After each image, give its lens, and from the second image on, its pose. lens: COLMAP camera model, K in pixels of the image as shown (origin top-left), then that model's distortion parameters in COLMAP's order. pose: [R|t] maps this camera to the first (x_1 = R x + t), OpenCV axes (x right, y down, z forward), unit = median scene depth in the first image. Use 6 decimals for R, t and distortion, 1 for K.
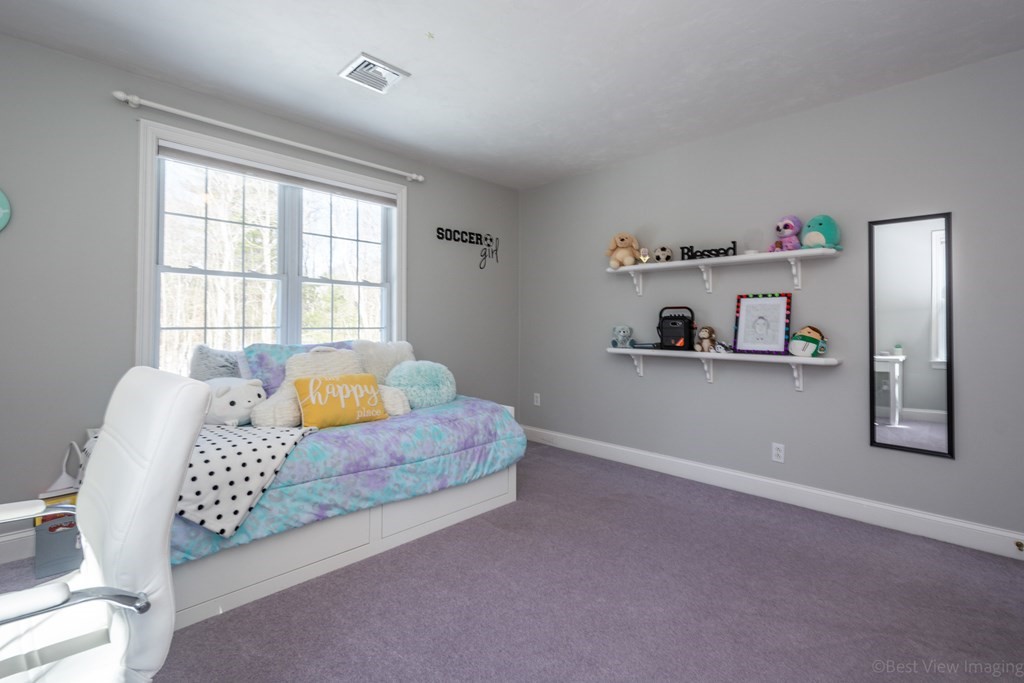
lens RADIAL K [[456.3, 0, 510.6], [0, 456.3, 321.1], [0, 0, 1]] dist [0.012025, -0.000348]
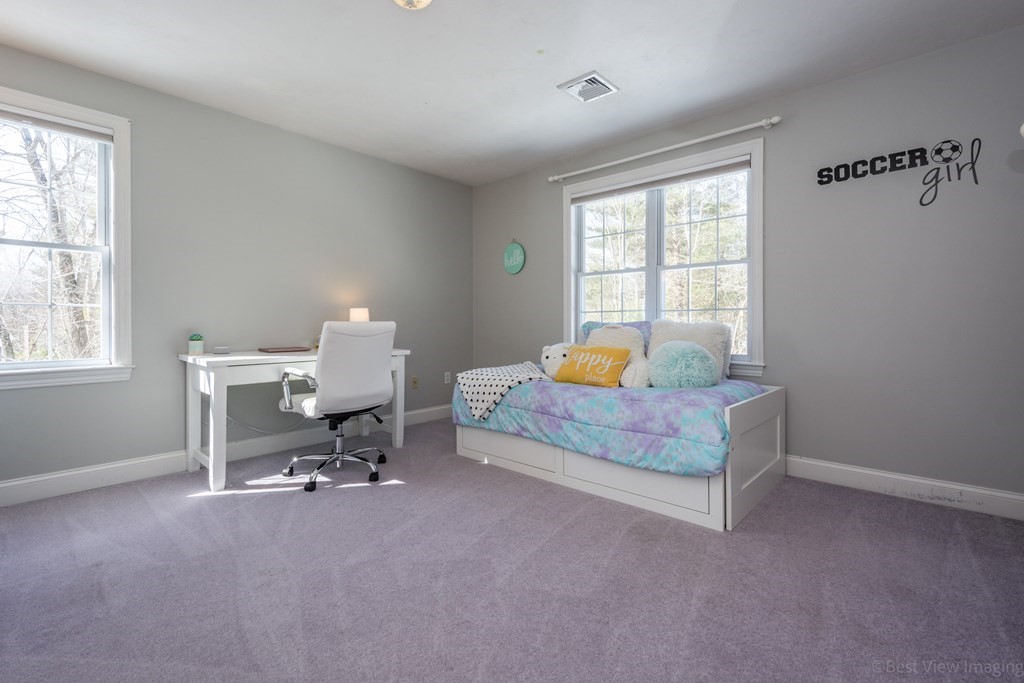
lens RADIAL K [[461.5, 0, 516.2], [0, 461.5, 330.6], [0, 0, 1]] dist [0.002954, -0.000352]
pose [[0.054793, 0.017493, -0.998344, 0.839237], [0.015483, 0.999711, 0.018367, 0.048485], [0.998378, -0.016464, 0.054506, 0.703008]]
